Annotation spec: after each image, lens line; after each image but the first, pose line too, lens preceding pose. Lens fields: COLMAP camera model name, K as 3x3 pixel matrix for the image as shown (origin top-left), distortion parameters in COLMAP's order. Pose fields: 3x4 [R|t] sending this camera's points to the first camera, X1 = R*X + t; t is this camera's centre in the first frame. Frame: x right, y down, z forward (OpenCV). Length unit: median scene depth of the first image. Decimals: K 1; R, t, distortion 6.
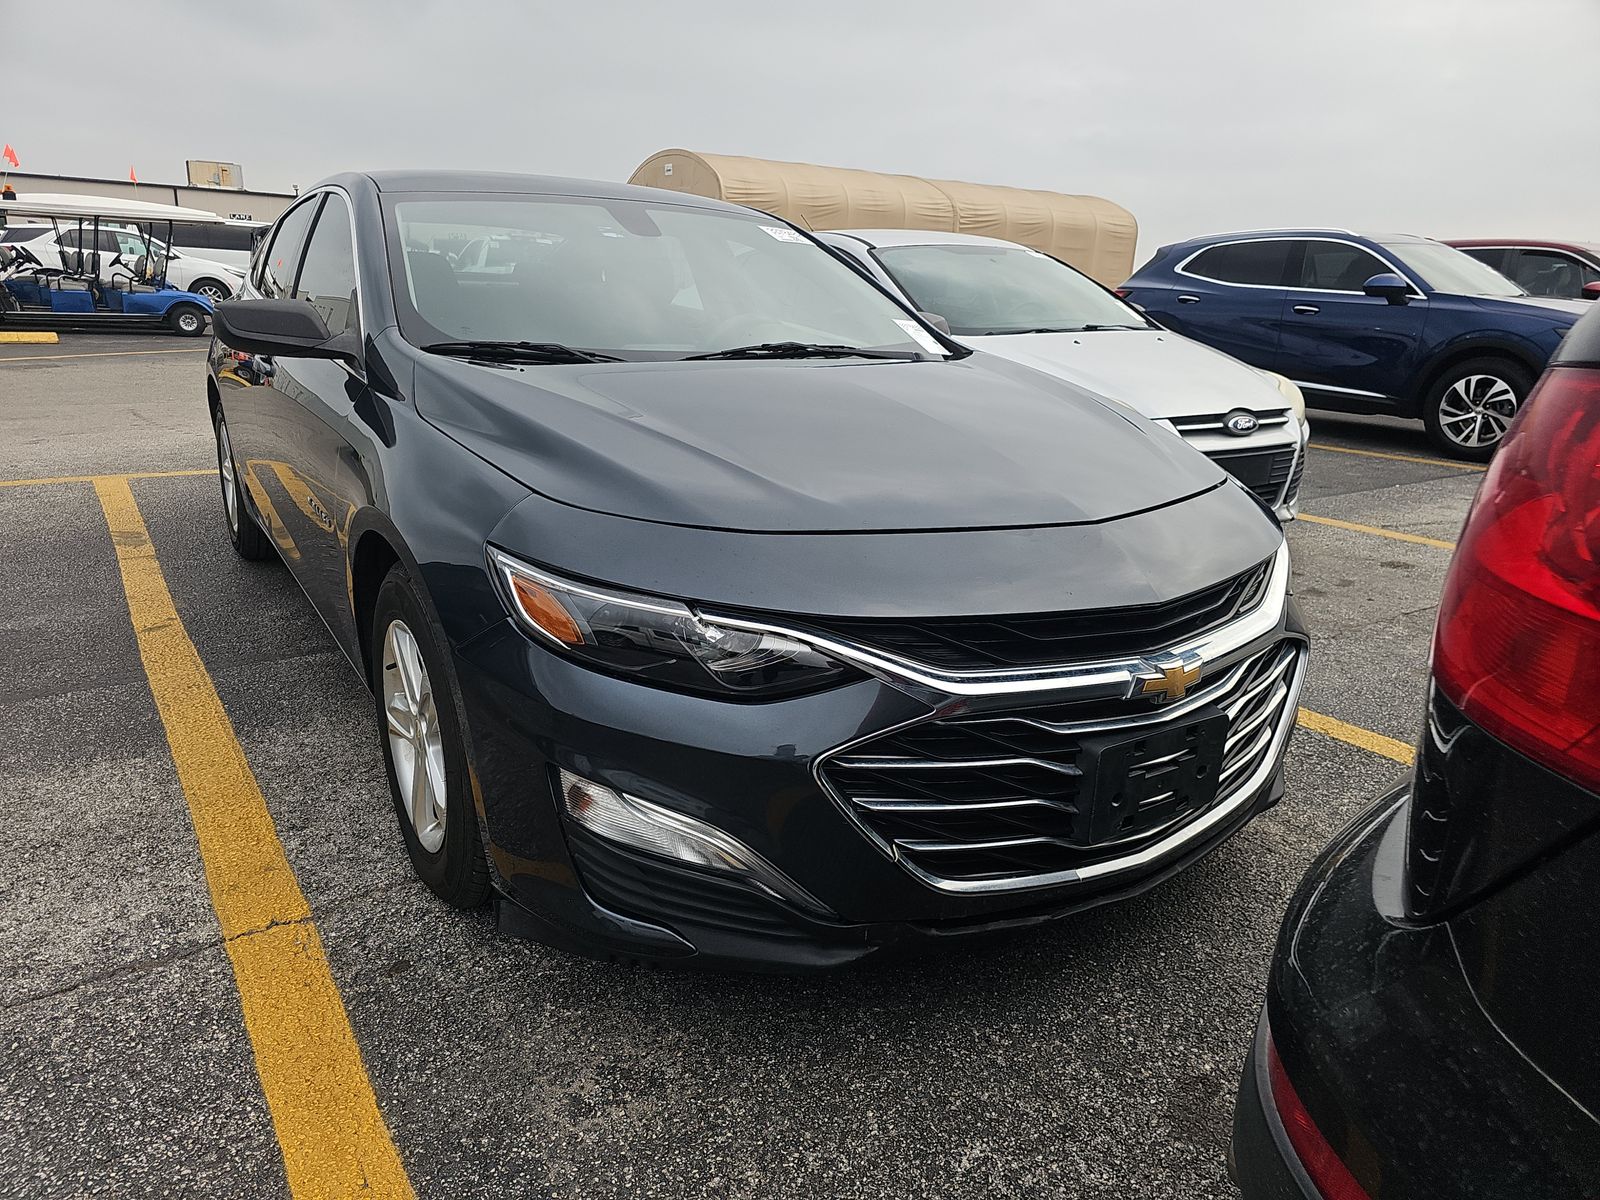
lens RADIAL K [[1055.8, 0, 792.4], [0, 1055.8, 605.5], [0, 0, 1]] dist [0.034598, -0.025756]
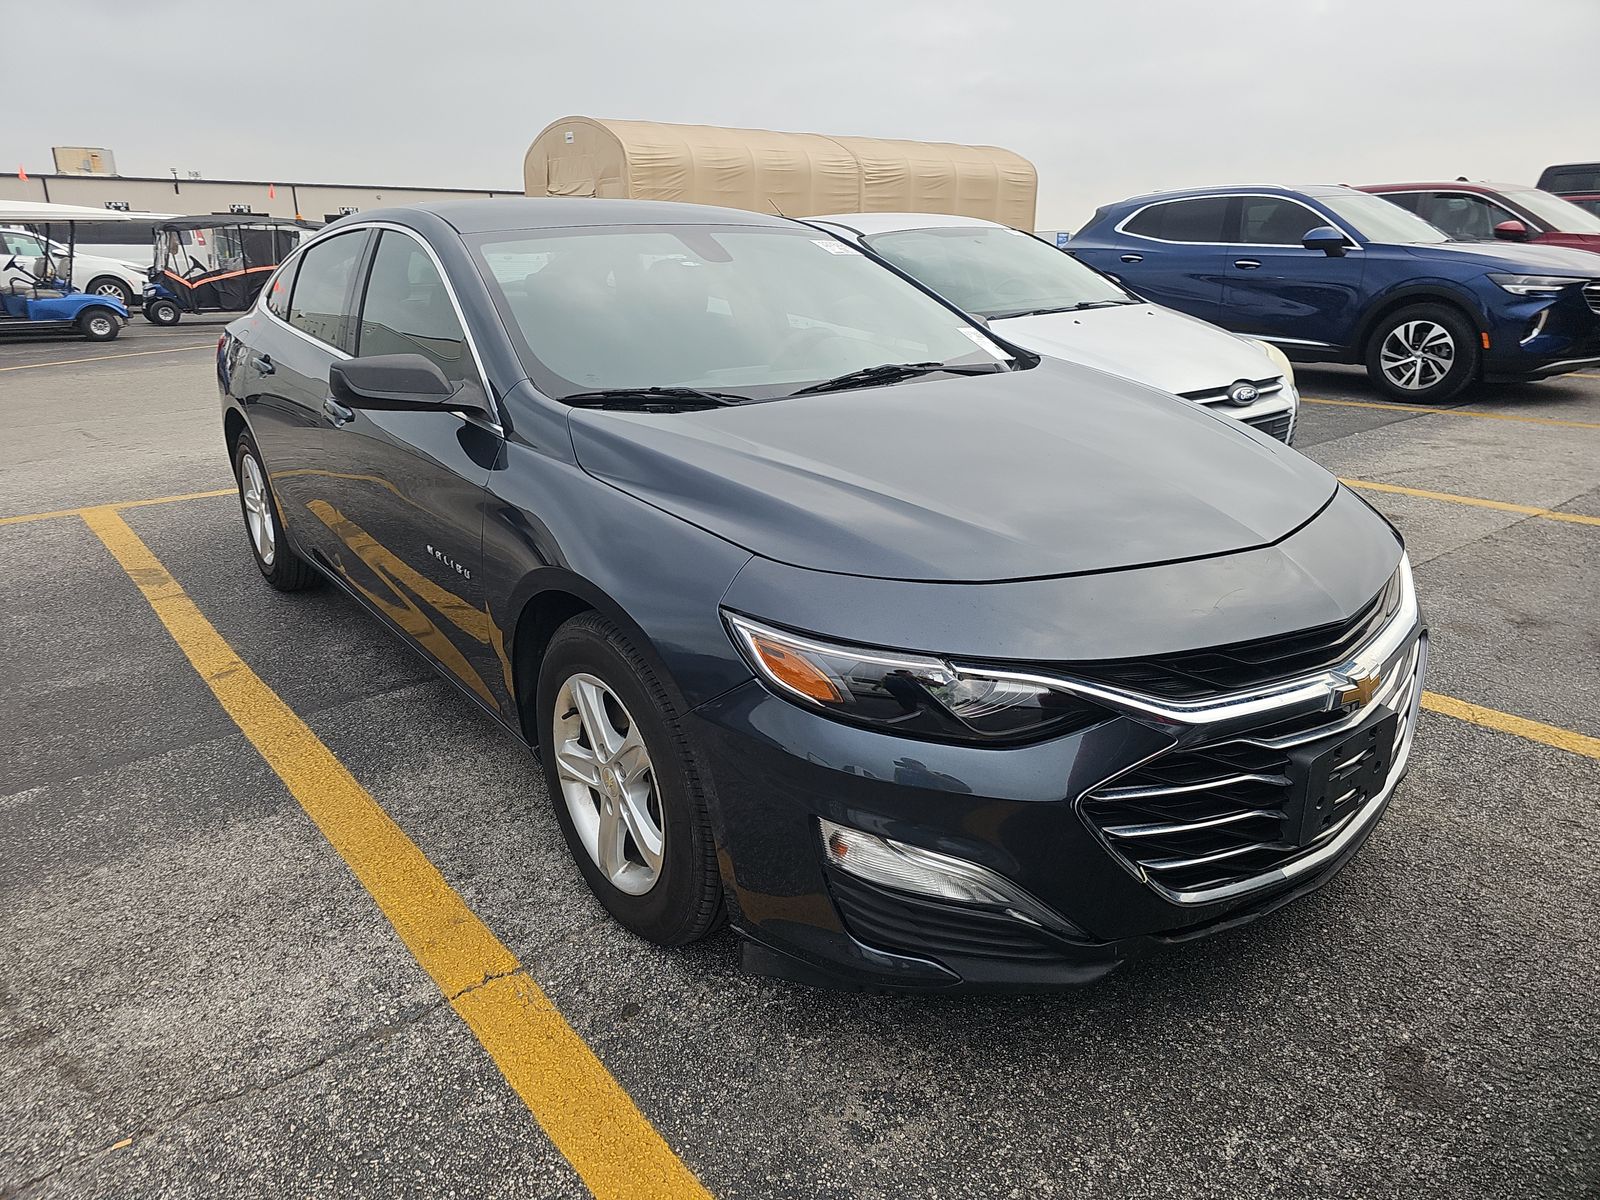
lens RADIAL K [[1055.8, 0, 784.6], [0, 1055.8, 583.6], [0, 0, 1]] dist [0.034598, -0.025756]
pose [[0.995439, -0.069955, 0.064868, -0.242905], [0.068838, 0.997441, 0.019304, -0.082232], [-0.066052, -0.014750, 0.997707, -0.039365]]
